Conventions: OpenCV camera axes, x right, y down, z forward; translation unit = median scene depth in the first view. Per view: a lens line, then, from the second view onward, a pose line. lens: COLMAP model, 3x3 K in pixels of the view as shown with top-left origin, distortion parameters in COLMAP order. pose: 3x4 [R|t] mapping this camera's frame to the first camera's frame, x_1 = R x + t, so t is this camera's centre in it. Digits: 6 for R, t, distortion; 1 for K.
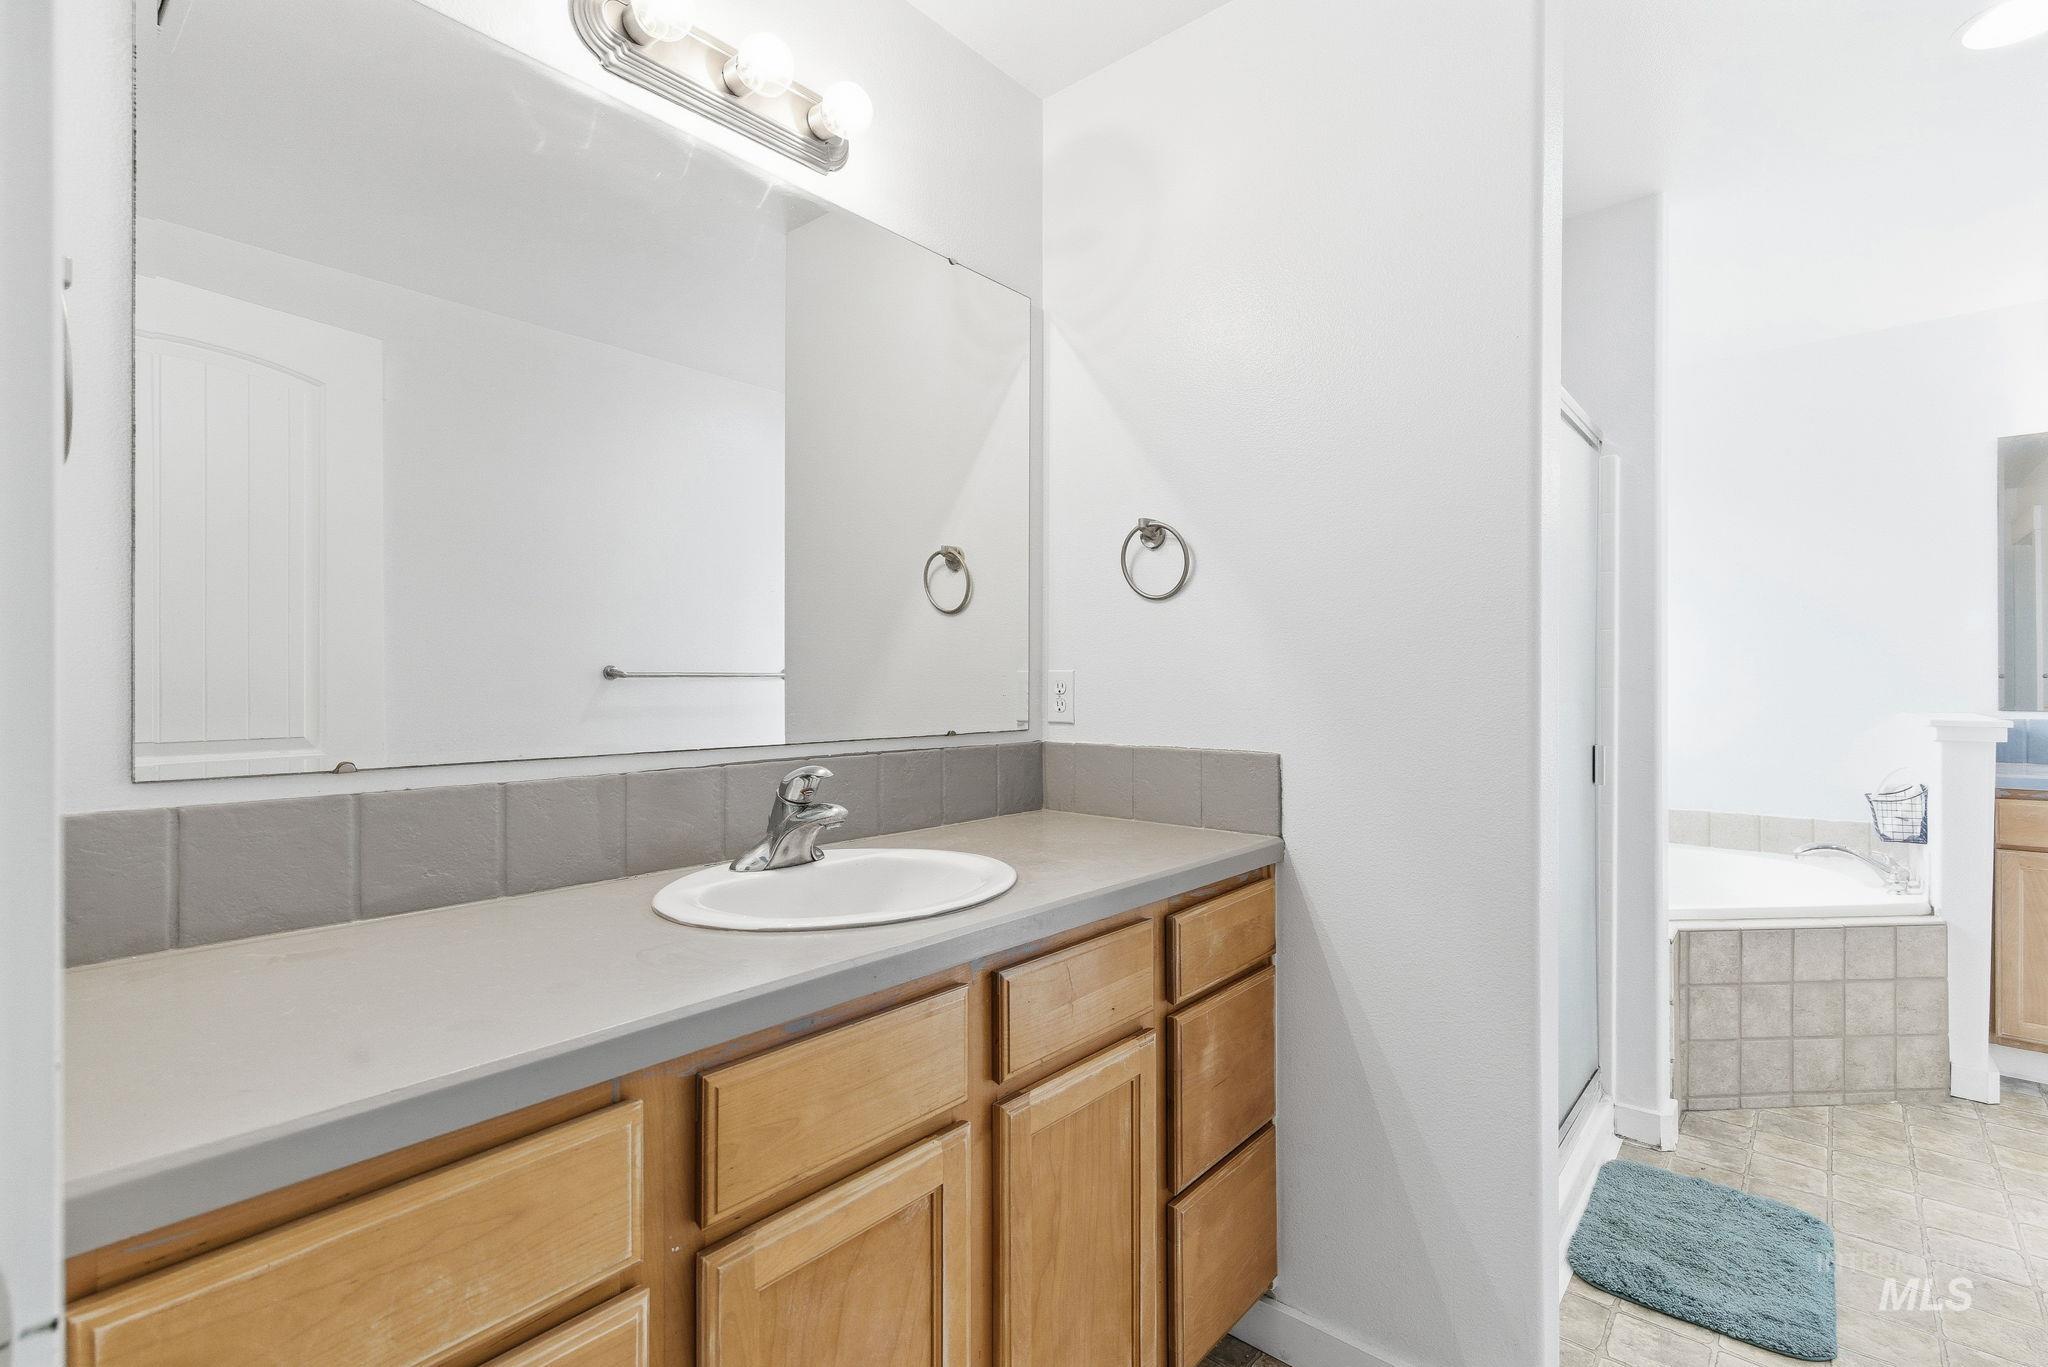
lens RADIAL K [[935.2, 0, 1023.6], [0, 935.2, 669.1], [0, 0, 1]] dist [0.004395, -0.002130]
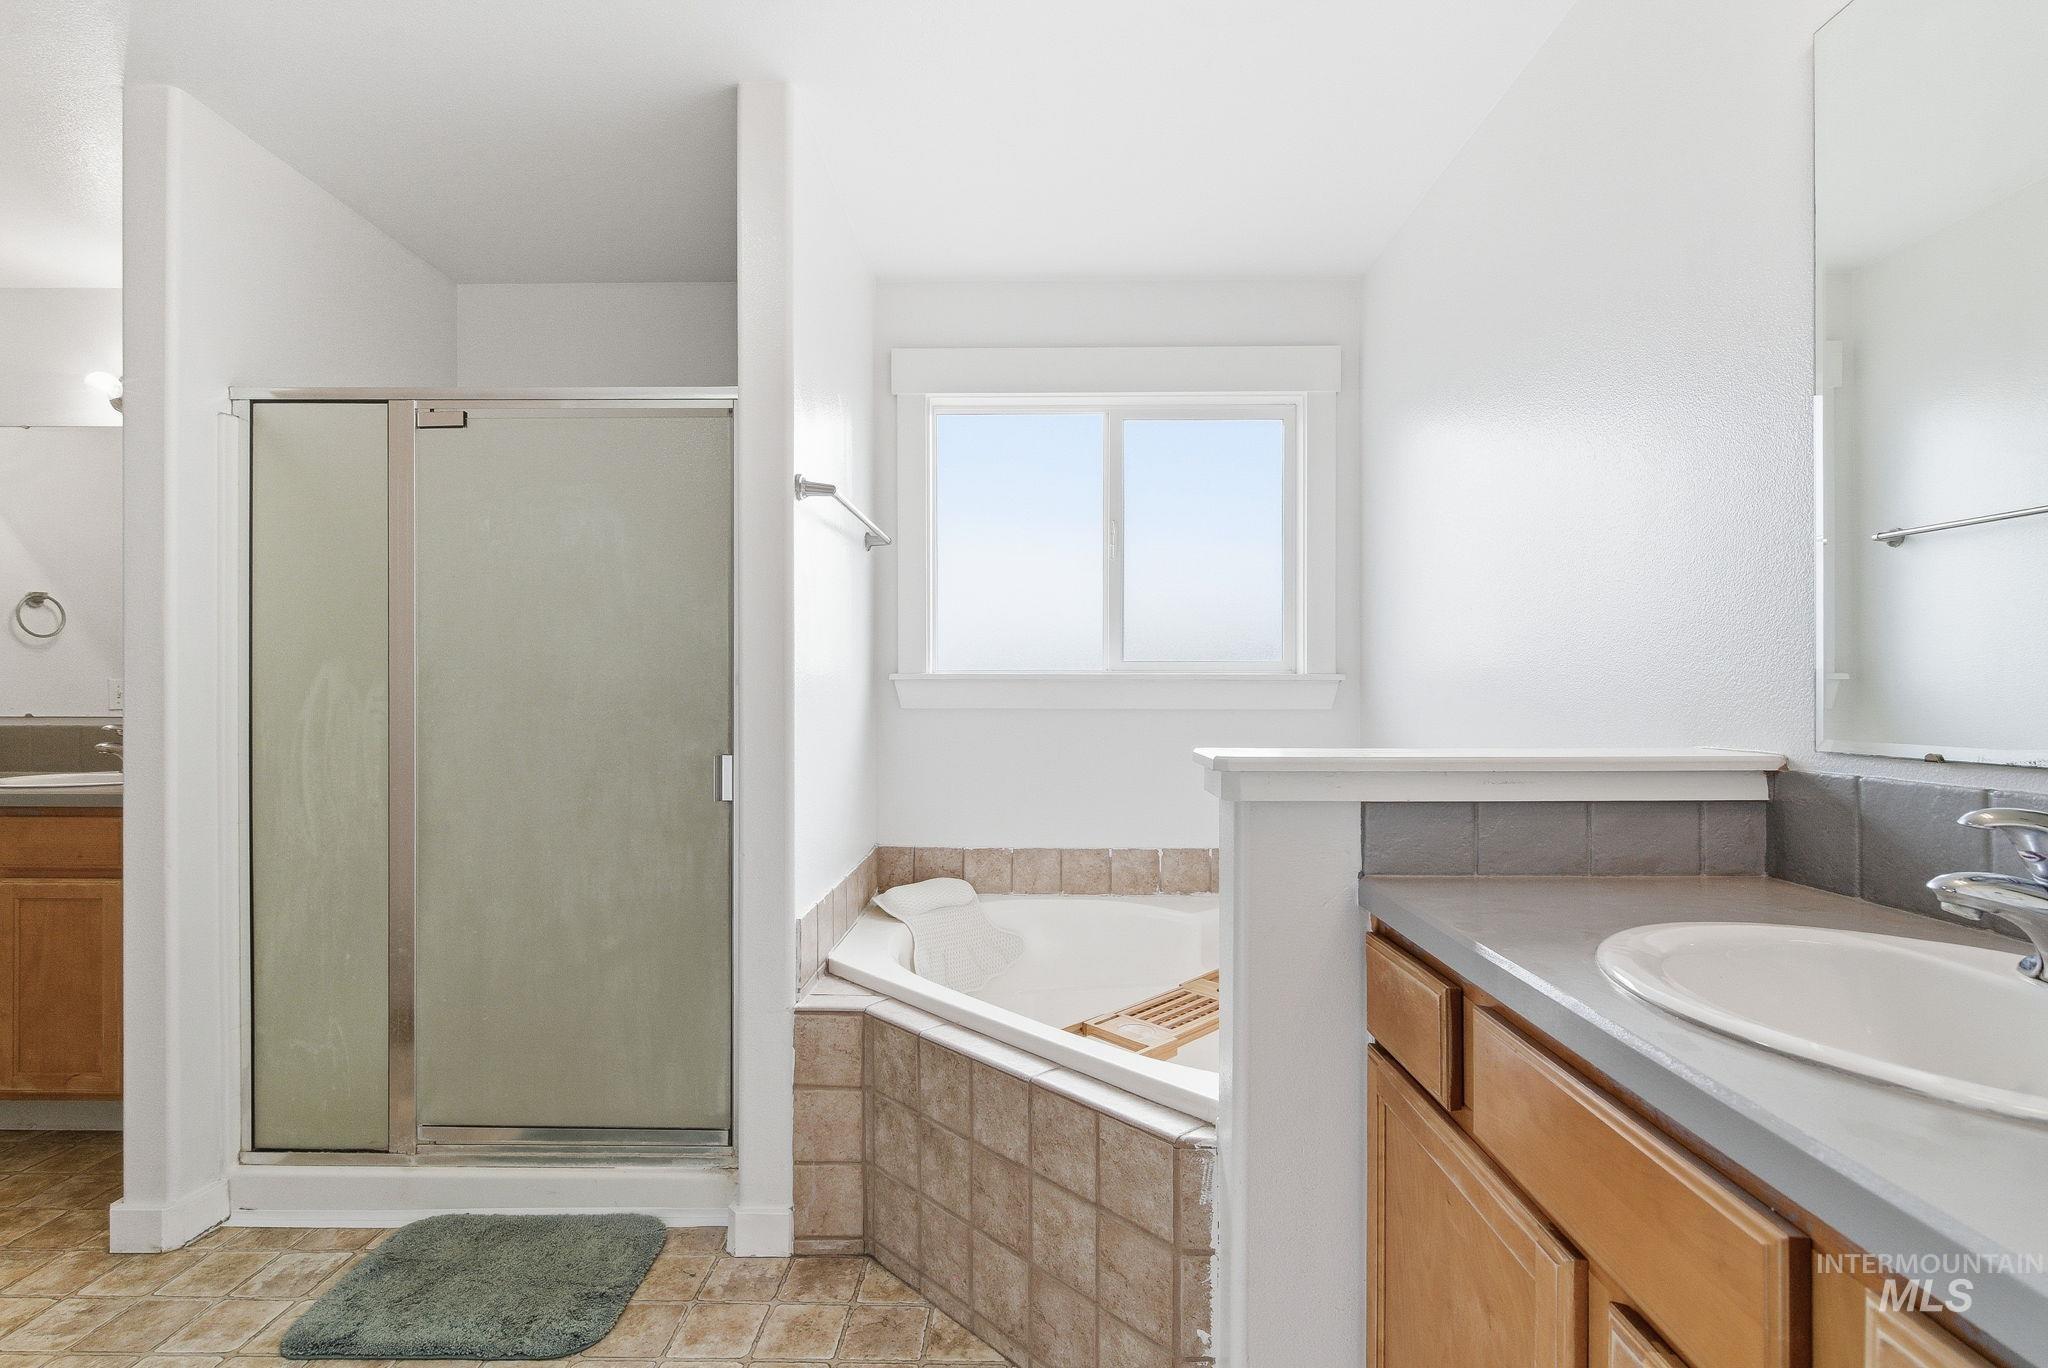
lens RADIAL K [[935.2, 0, 1028.4], [0, 935.2, 697.0], [0, 0, 1]] dist [0.004395, -0.002130]
pose [[0.643906, 0.002832, -0.765100, 1.337220], [0.004119, 0.999966, 0.007168, 0.021152], [0.765094, -0.007767, 0.643872, 0.611223]]
